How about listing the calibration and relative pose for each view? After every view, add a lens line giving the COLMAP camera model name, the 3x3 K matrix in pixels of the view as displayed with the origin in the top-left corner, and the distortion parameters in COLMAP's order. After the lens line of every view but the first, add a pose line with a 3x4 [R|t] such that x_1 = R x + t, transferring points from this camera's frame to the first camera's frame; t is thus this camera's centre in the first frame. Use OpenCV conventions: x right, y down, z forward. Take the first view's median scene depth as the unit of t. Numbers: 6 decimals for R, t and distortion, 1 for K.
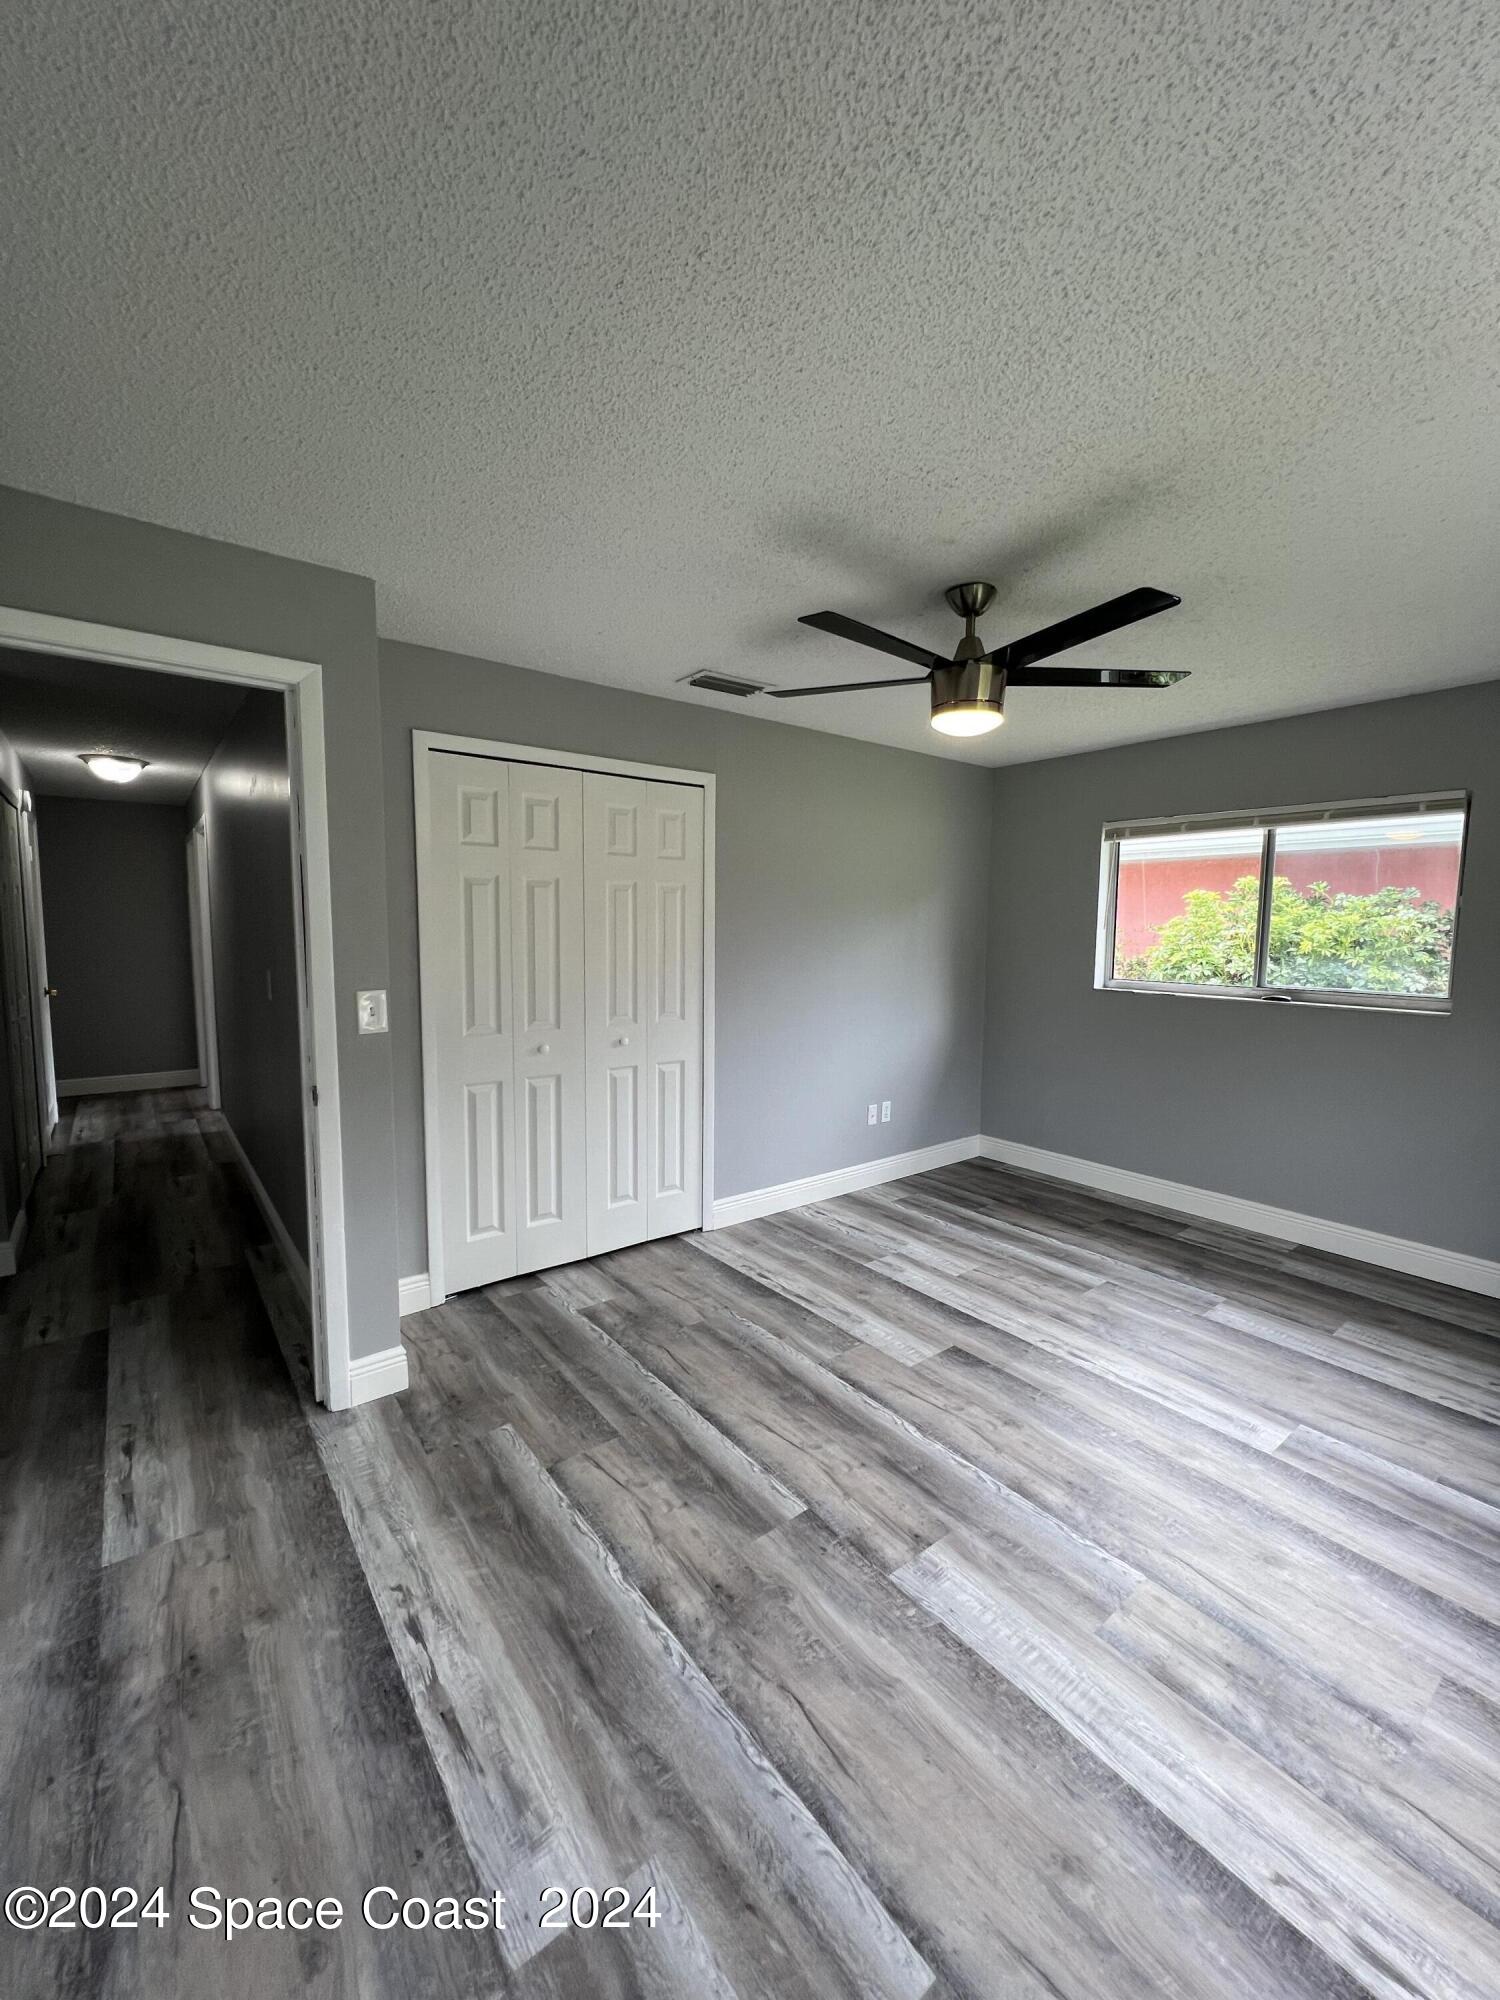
lens RADIAL K [[805.3, 0, 741.6], [0, 805.3, 988.2], [0, 0, 1]] dist [-0.000465, 0.000086]
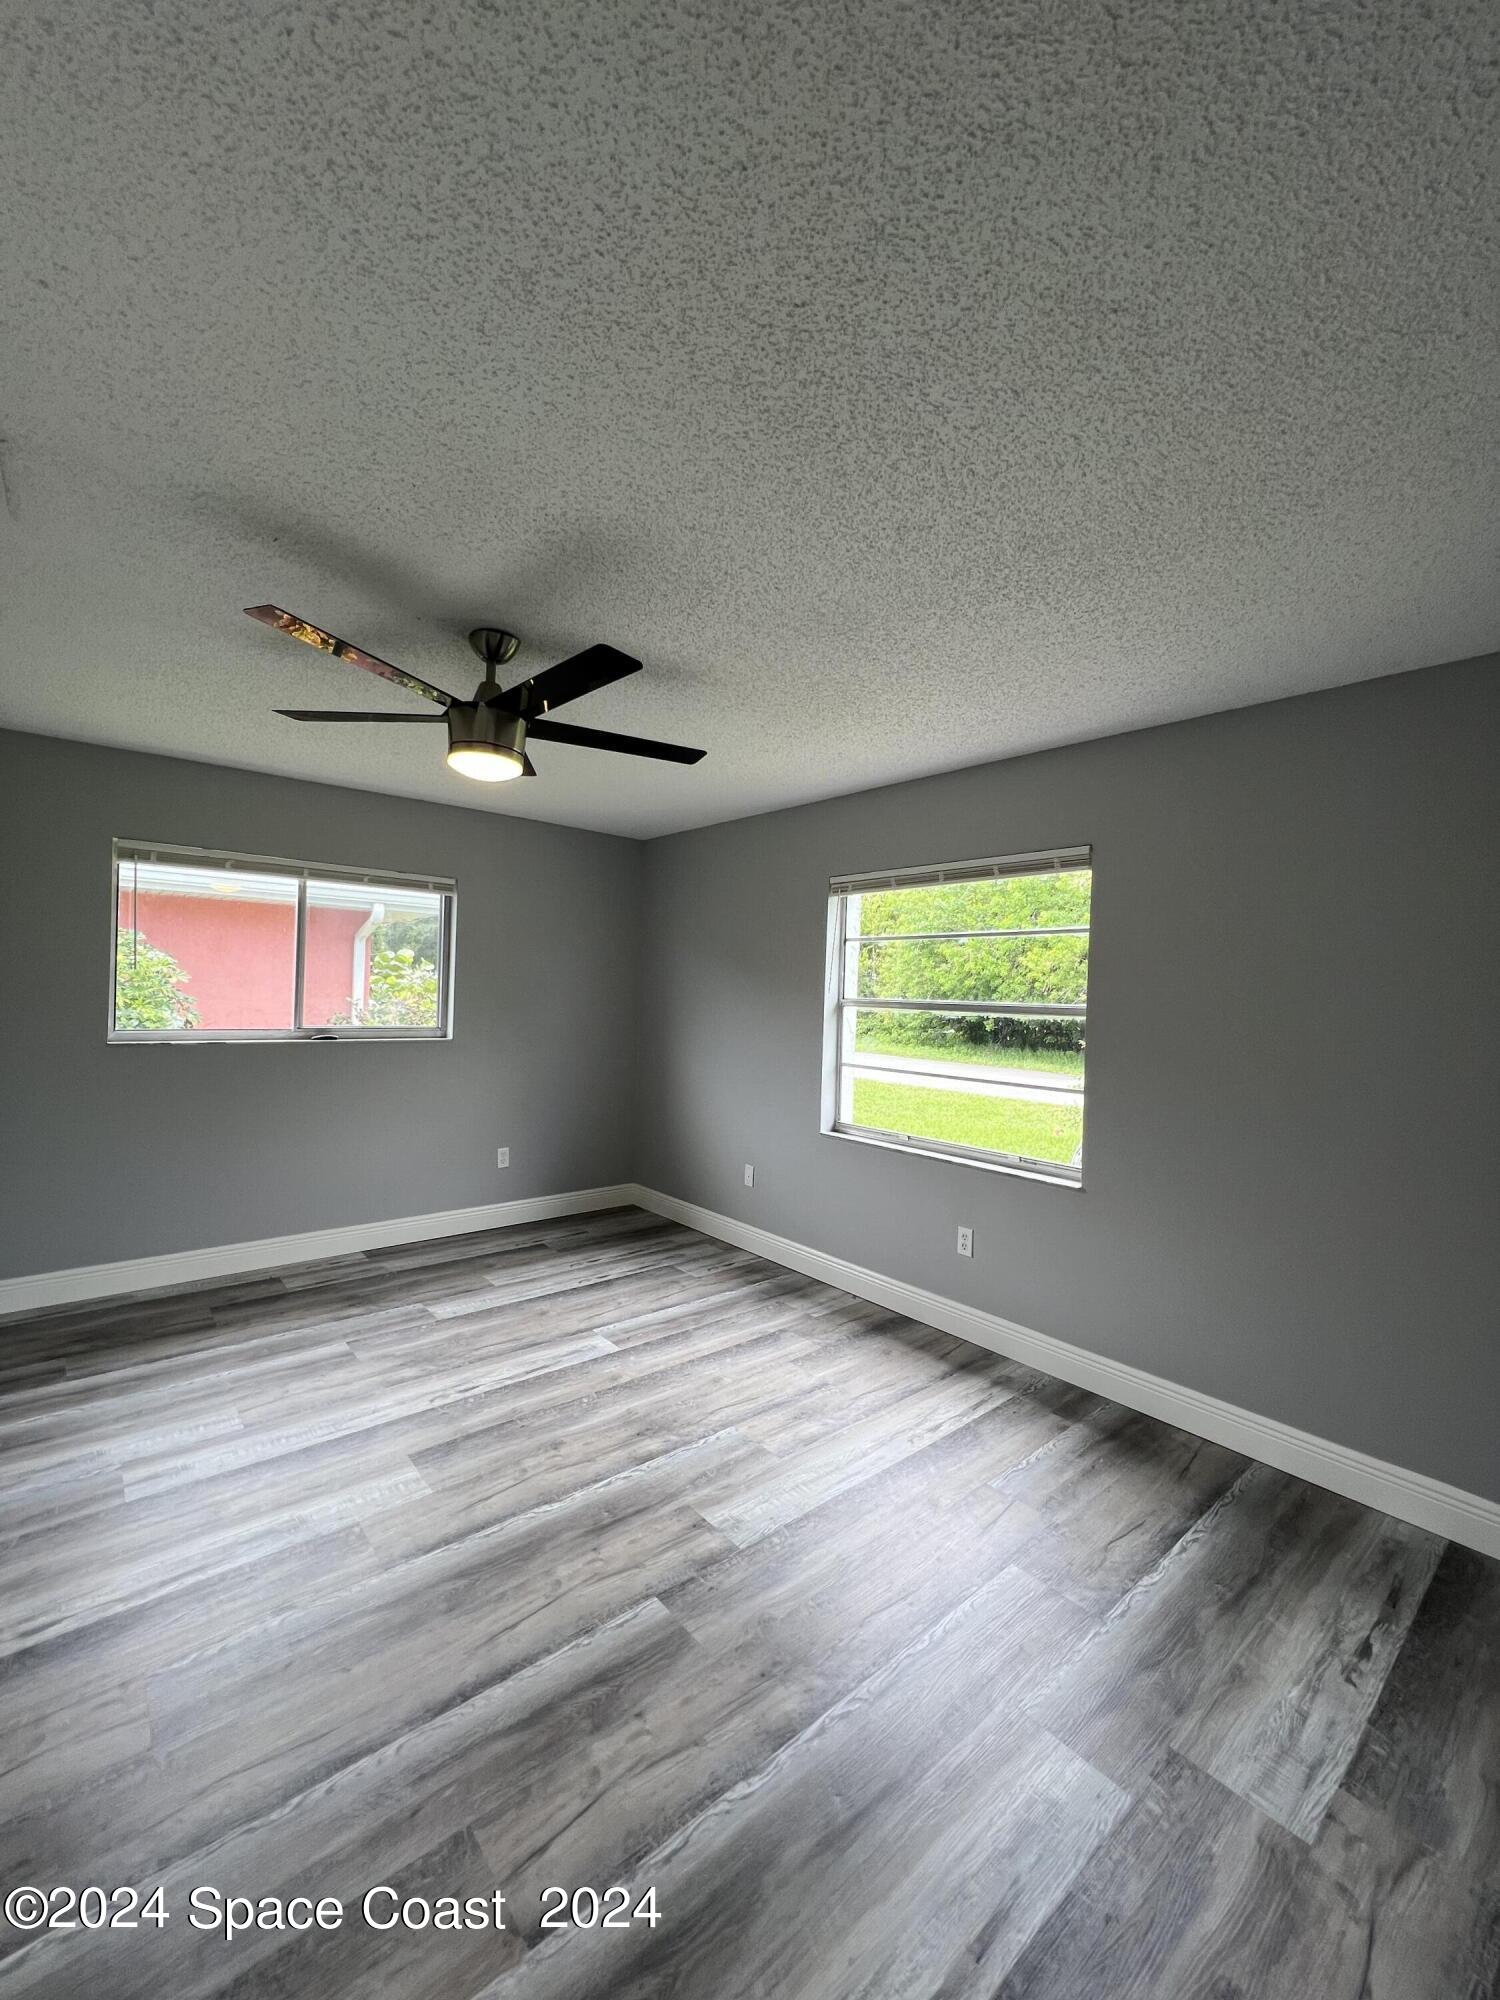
lens RADIAL K [[805.3, 0, 747.4], [0, 805.3, 989.1], [0, 0, 1]] dist [-0.000465, 0.000086]
pose [[-0.054717, -0.006155, 0.998483, -0.629105], [0.046429, 0.998884, 0.008702, -0.049948], [-0.997422, 0.046835, -0.054370, 0.665701]]
